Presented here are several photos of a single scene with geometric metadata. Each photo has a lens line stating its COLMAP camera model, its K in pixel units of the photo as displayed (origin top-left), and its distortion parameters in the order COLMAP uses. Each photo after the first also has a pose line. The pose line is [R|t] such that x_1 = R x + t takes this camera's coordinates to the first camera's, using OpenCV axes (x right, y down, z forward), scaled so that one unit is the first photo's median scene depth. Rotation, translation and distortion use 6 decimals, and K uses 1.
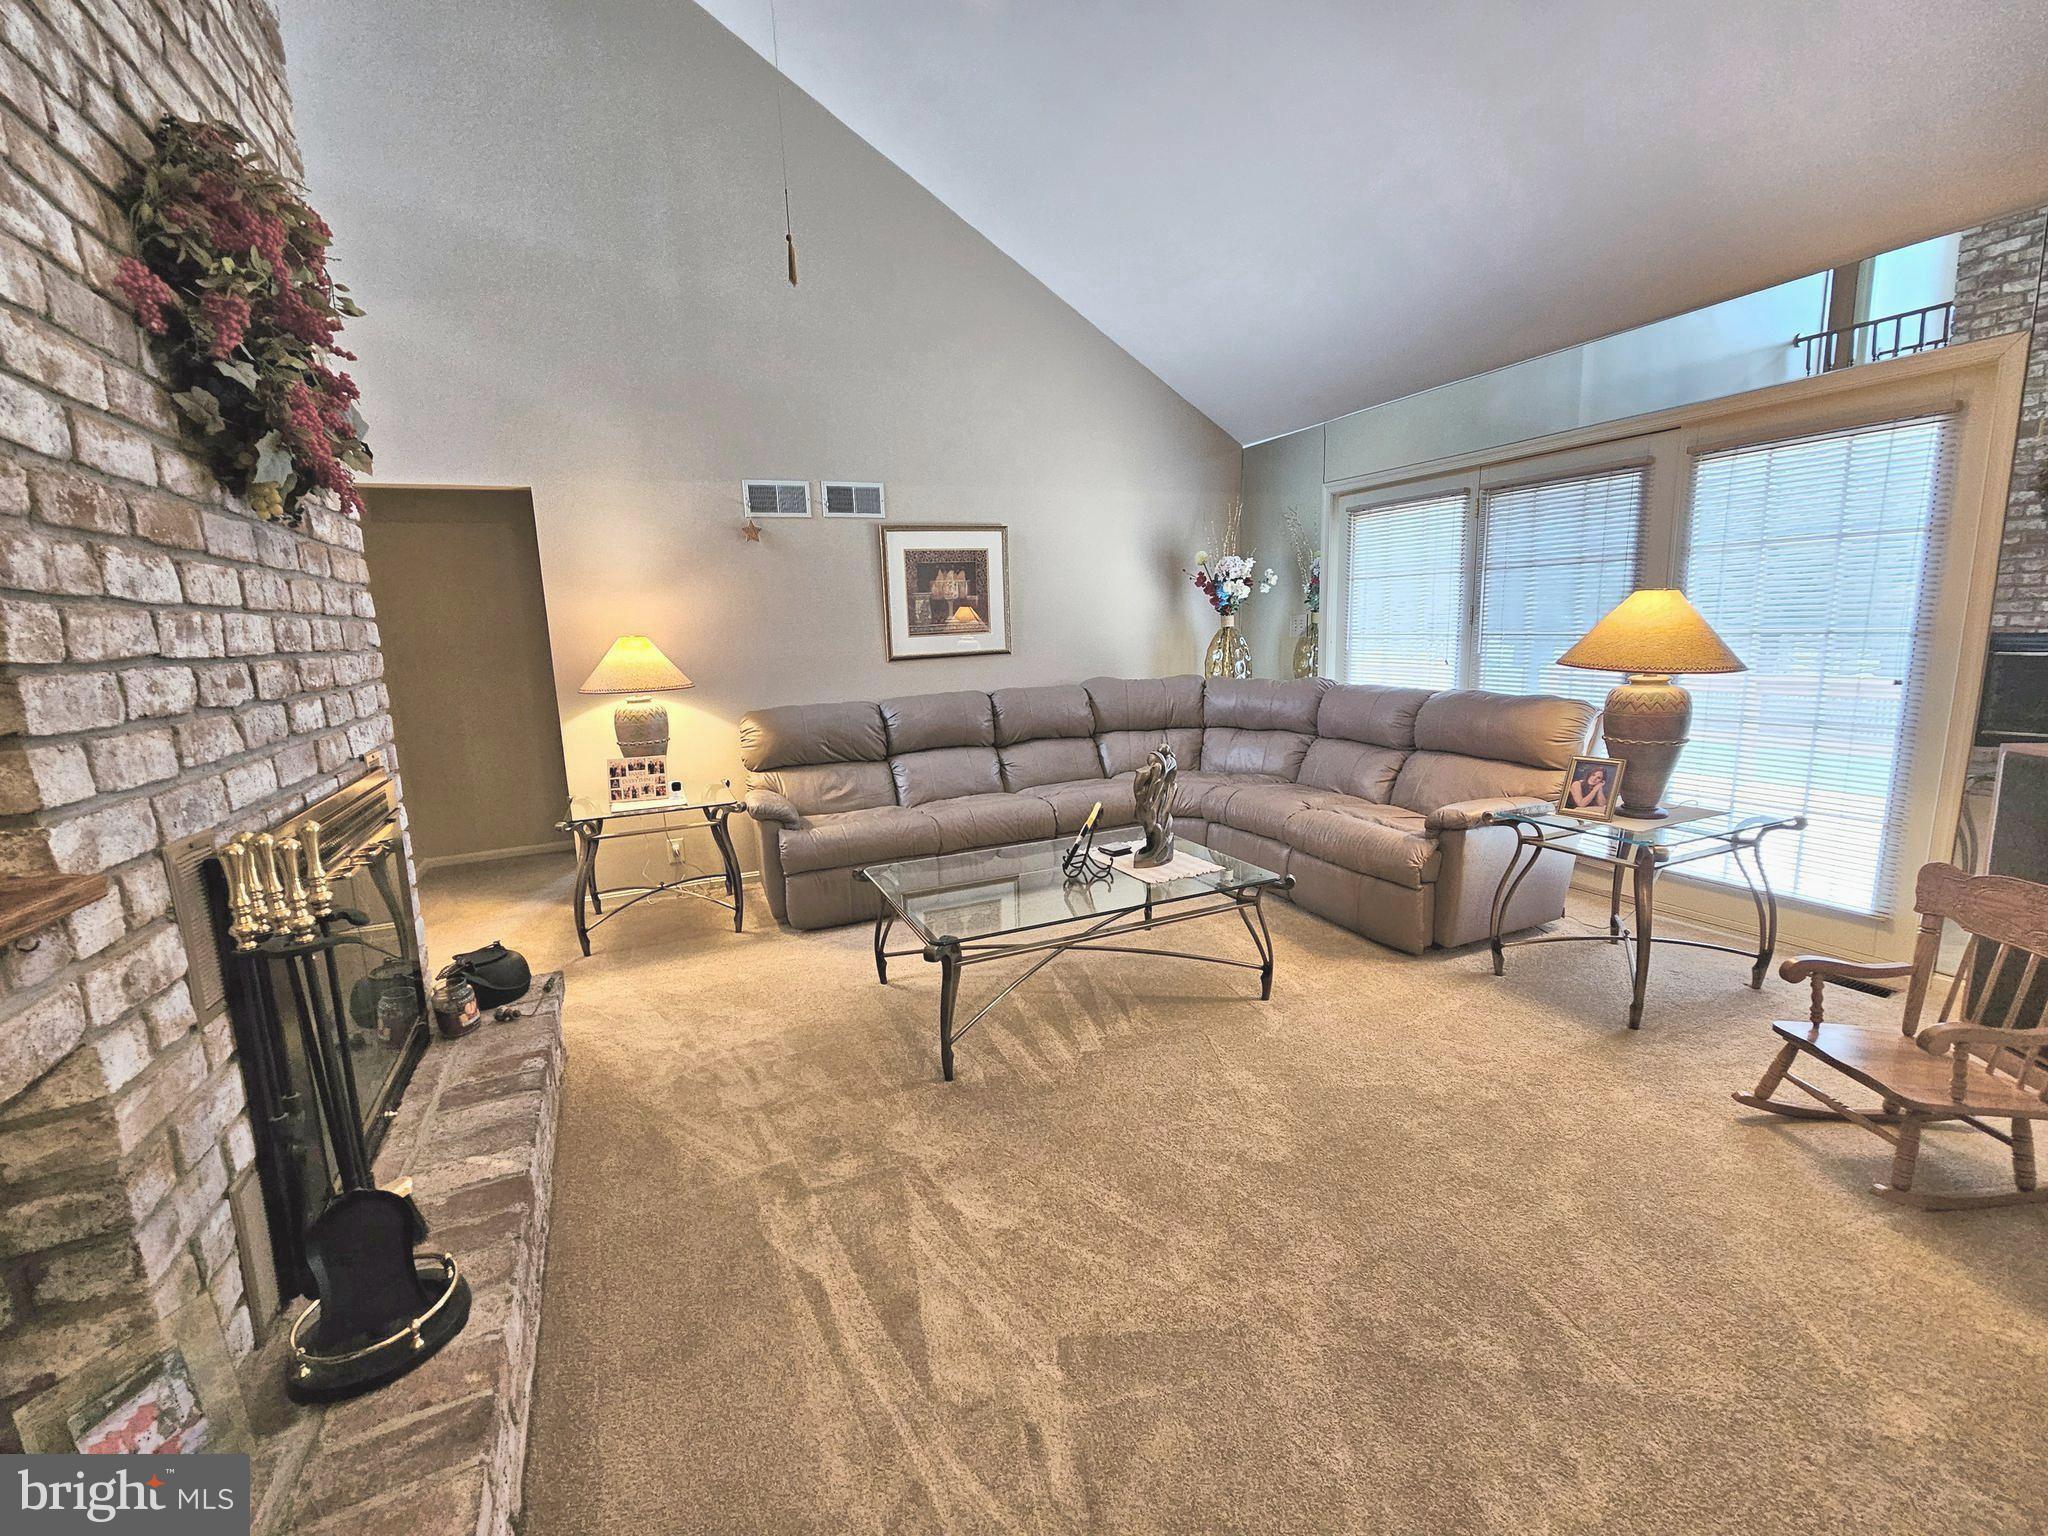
lens RADIAL K [[869.4, 0, 973.0], [0, 869.4, 772.7], [0, 0, 1]] dist [-0.000392, -0.000240]
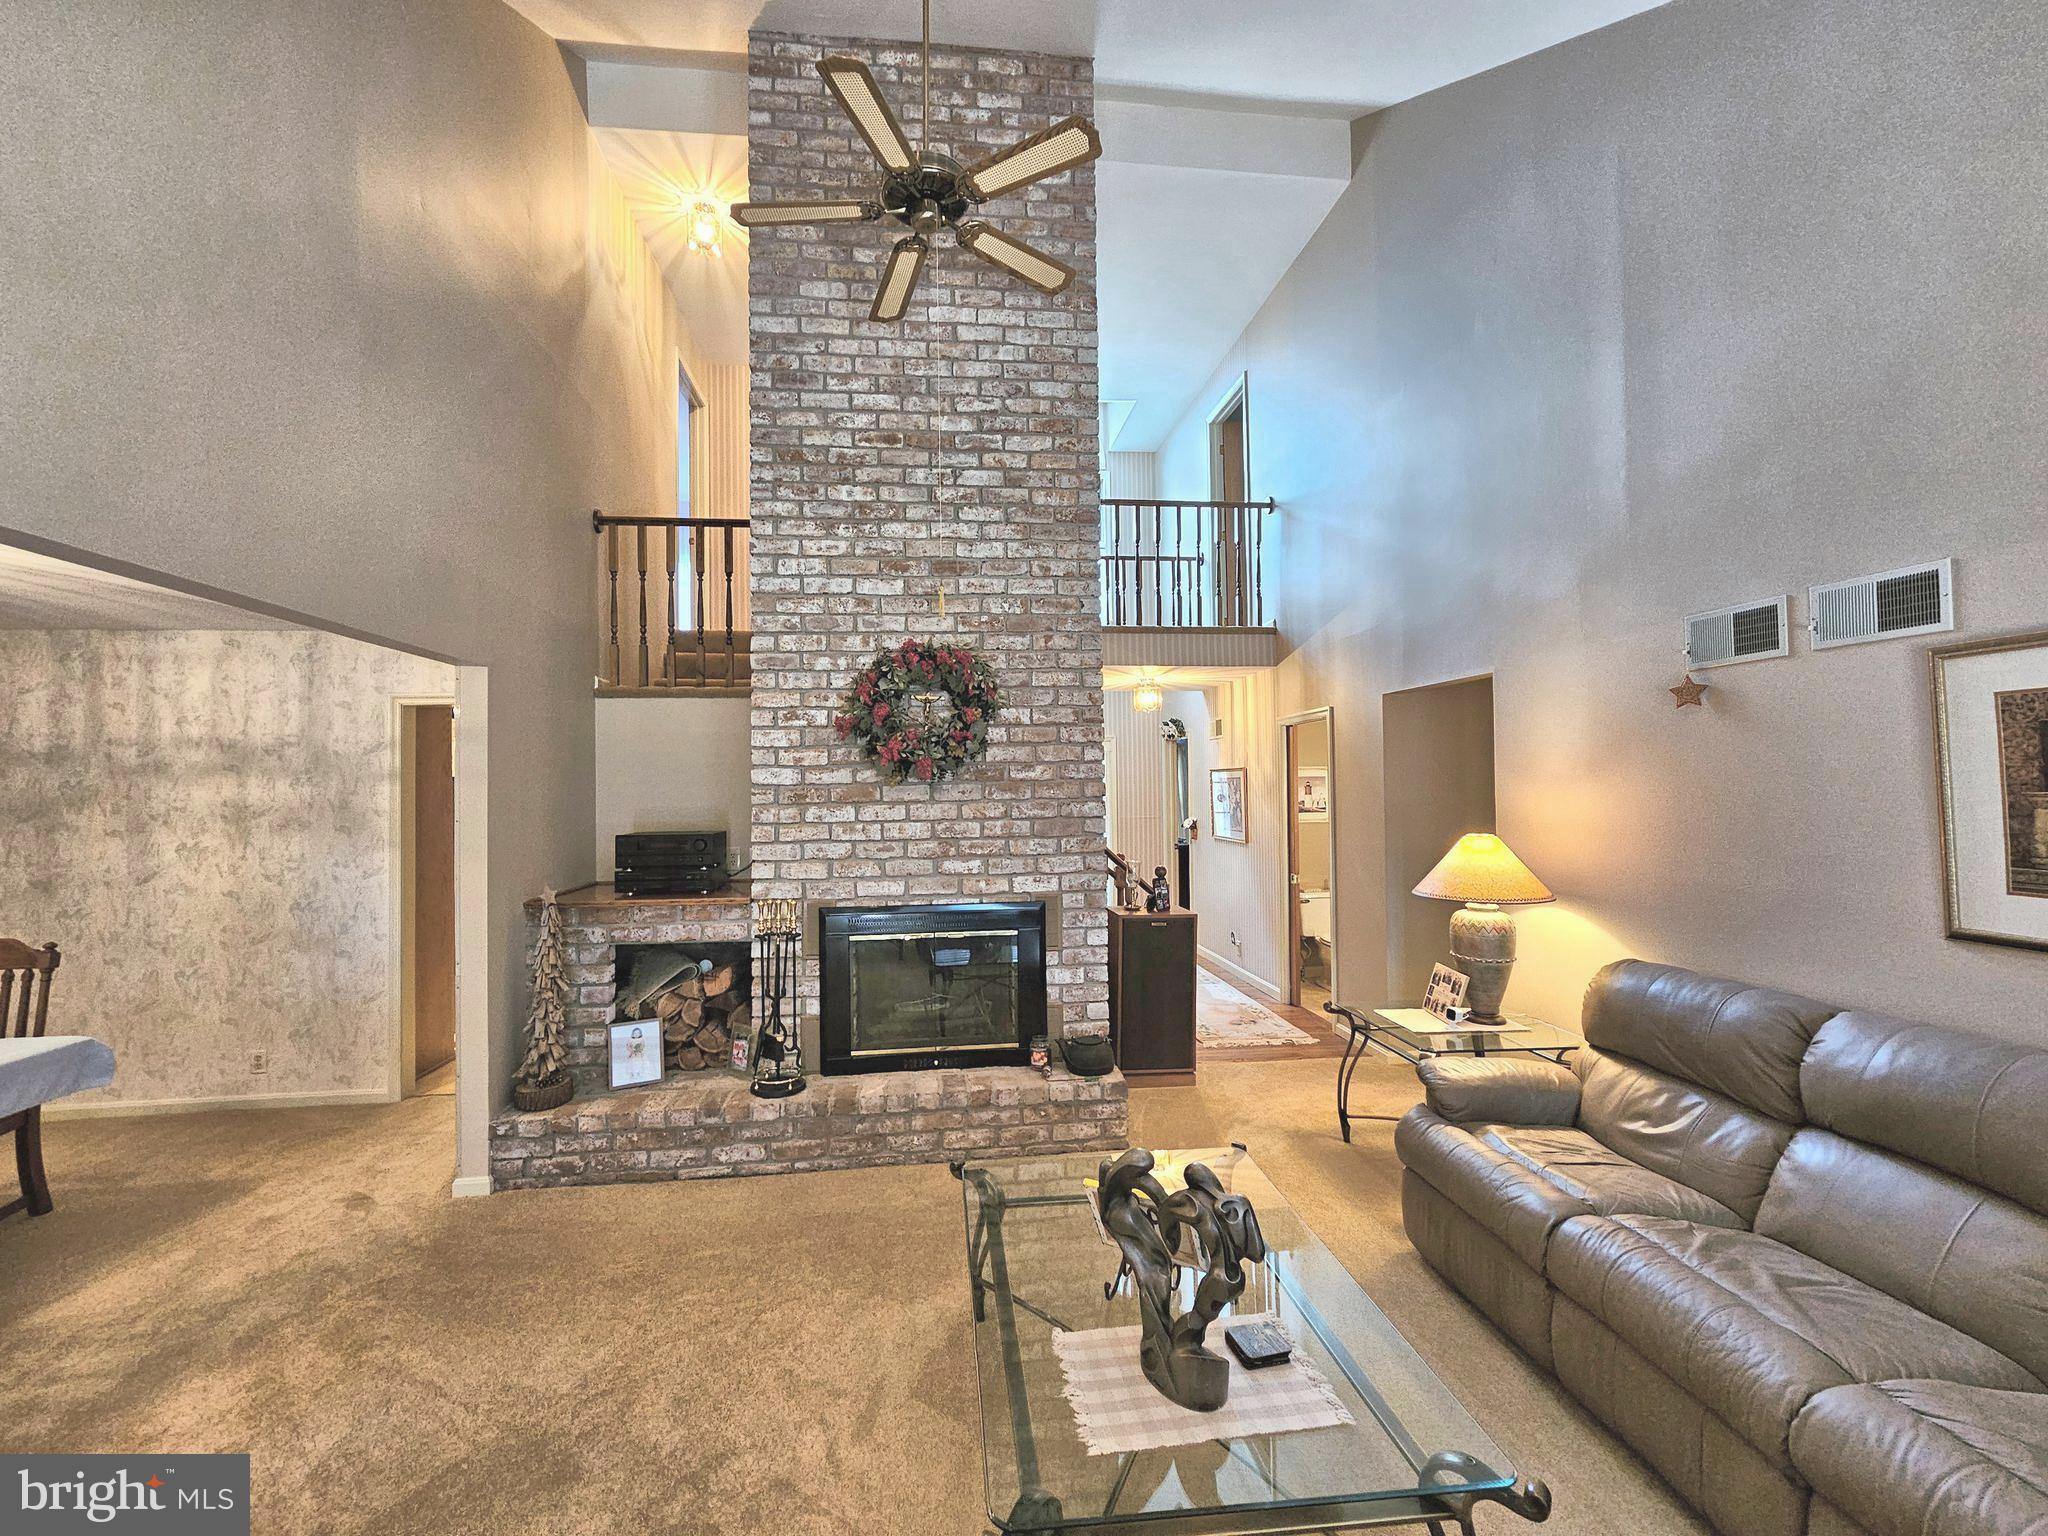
lens RADIAL K [[841.7, 0, 1004.2], [0, 841.7, 767.9], [0, 0, 1]] dist [0.000176, -0.000305]
pose [[-0.296839, 0.022162, -0.954670, 0.484309], [-0.134031, 0.988867, 0.064630, -0.185450], [0.945474, 0.147140, -0.290564, 0.677075]]
